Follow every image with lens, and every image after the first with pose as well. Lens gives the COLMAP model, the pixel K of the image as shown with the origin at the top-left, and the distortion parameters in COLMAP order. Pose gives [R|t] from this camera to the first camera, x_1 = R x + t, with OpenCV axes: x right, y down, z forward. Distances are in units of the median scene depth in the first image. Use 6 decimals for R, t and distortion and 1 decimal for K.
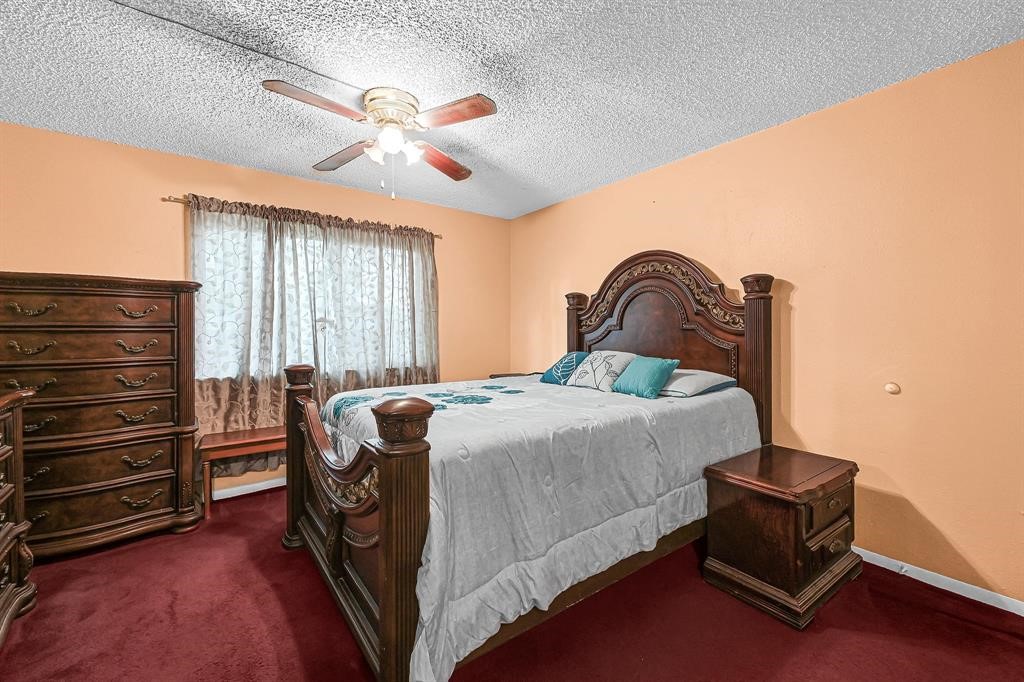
lens RADIAL K [[422.6, 0, 512.9], [0, 422.6, 333.4], [0, 0, 1]] dist [0.002089, -0.000236]
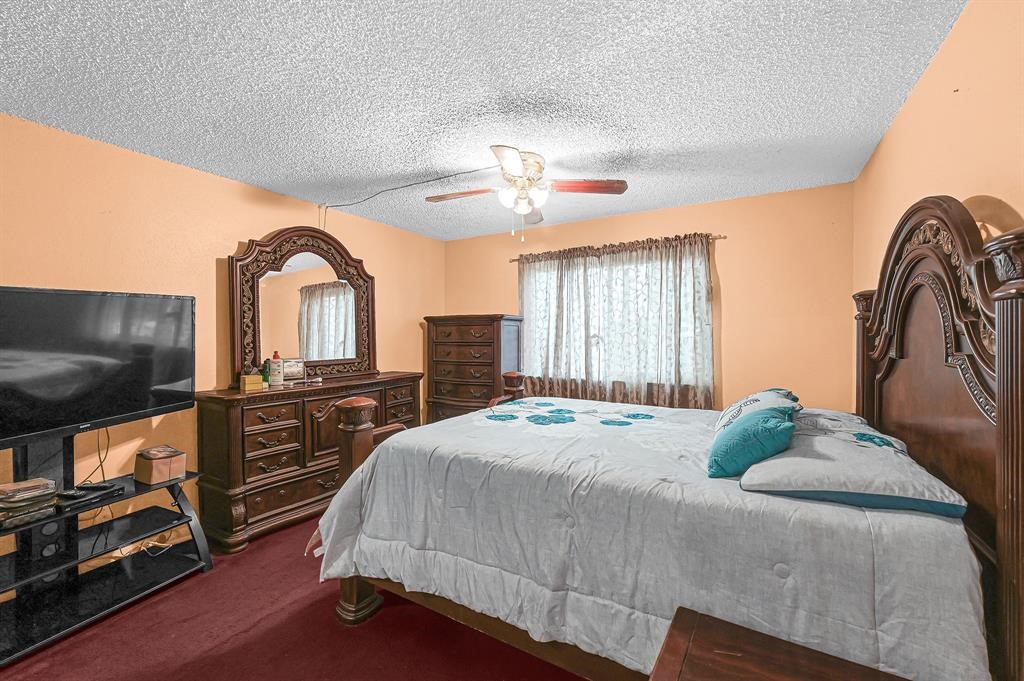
lens RADIAL K [[422.6, 0, 513.1], [0, 422.6, 338.1], [0, 0, 1]] dist [0.002089, -0.000236]
pose [[0.378191, 0.009041, -0.925684, 0.594353], [-0.001830, 0.999958, 0.009019, -0.038965], [0.925726, -0.001717, 0.378191, 0.372360]]
